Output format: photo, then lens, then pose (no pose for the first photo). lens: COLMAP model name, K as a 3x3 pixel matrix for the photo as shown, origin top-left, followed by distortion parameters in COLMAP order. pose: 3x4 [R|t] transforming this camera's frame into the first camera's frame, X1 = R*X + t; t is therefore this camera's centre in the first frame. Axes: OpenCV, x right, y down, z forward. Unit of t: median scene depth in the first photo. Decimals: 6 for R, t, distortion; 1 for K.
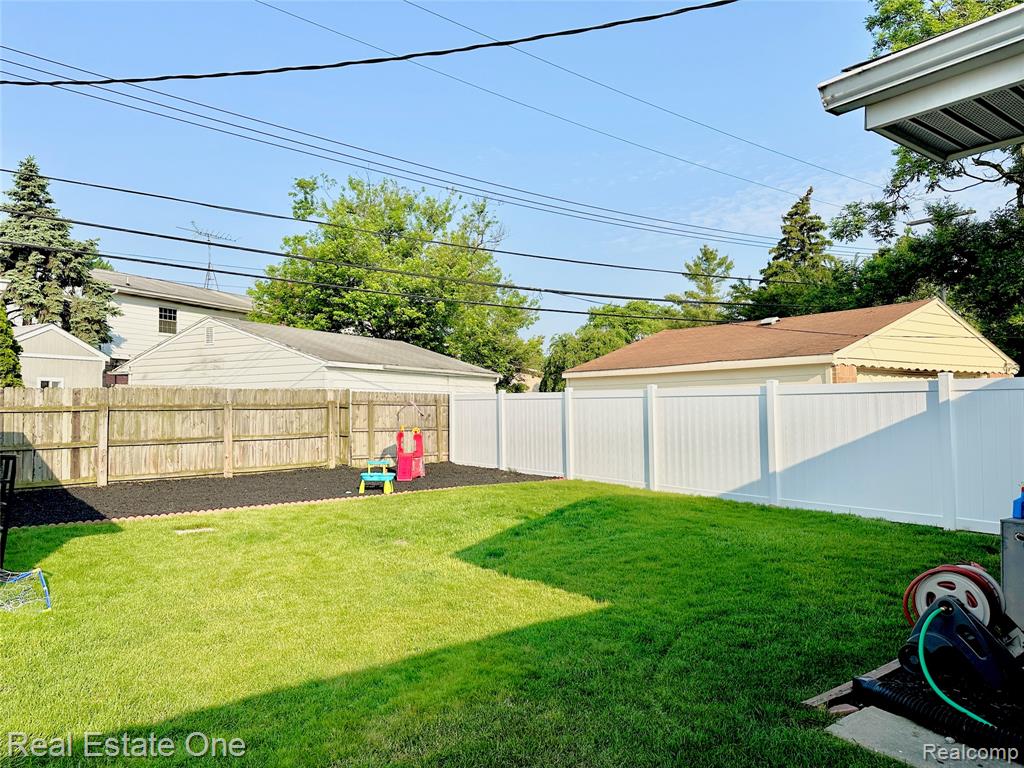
lens RADIAL K [[701.5, 0, 510.6], [0, 701.5, 388.8], [0, 0, 1]] dist [0.084288, -0.118163]
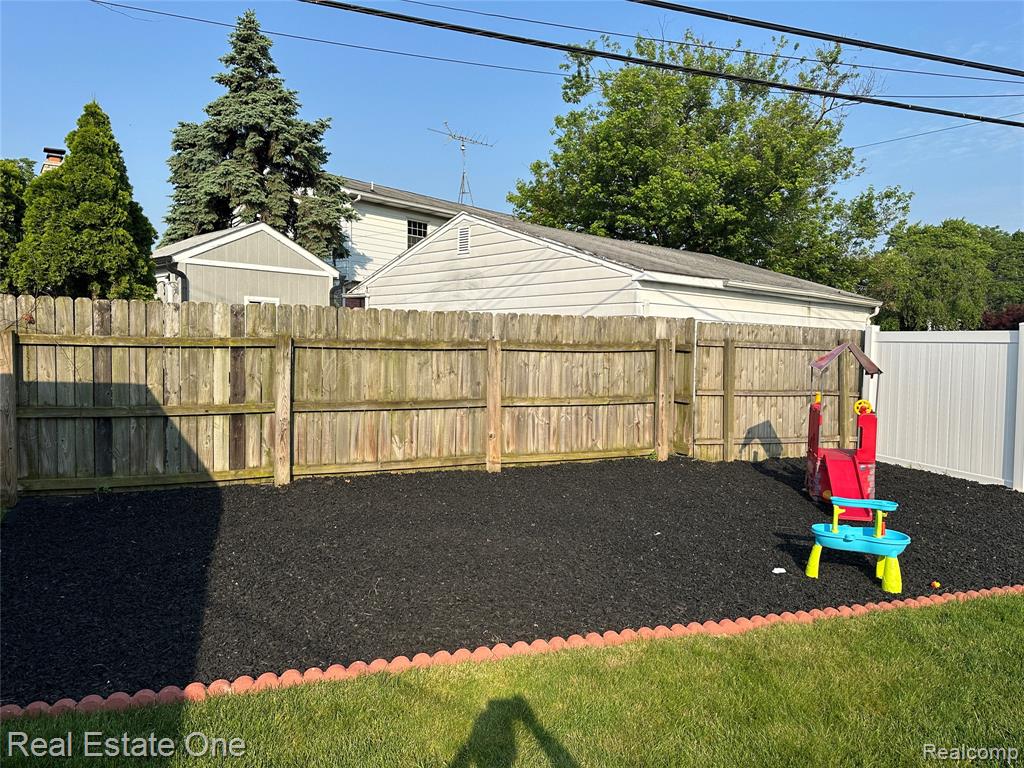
lens RADIAL K [[718.7, 0, 516.1], [0, 718.7, 379.2], [0, 0, 1]] dist [0.087161, -0.001659]
pose [[0.947362, 0.040142, -0.317638, -0.166914], [-0.017019, 0.997020, 0.075239, 0.007677], [0.319711, -0.065872, 0.945222, 0.389291]]
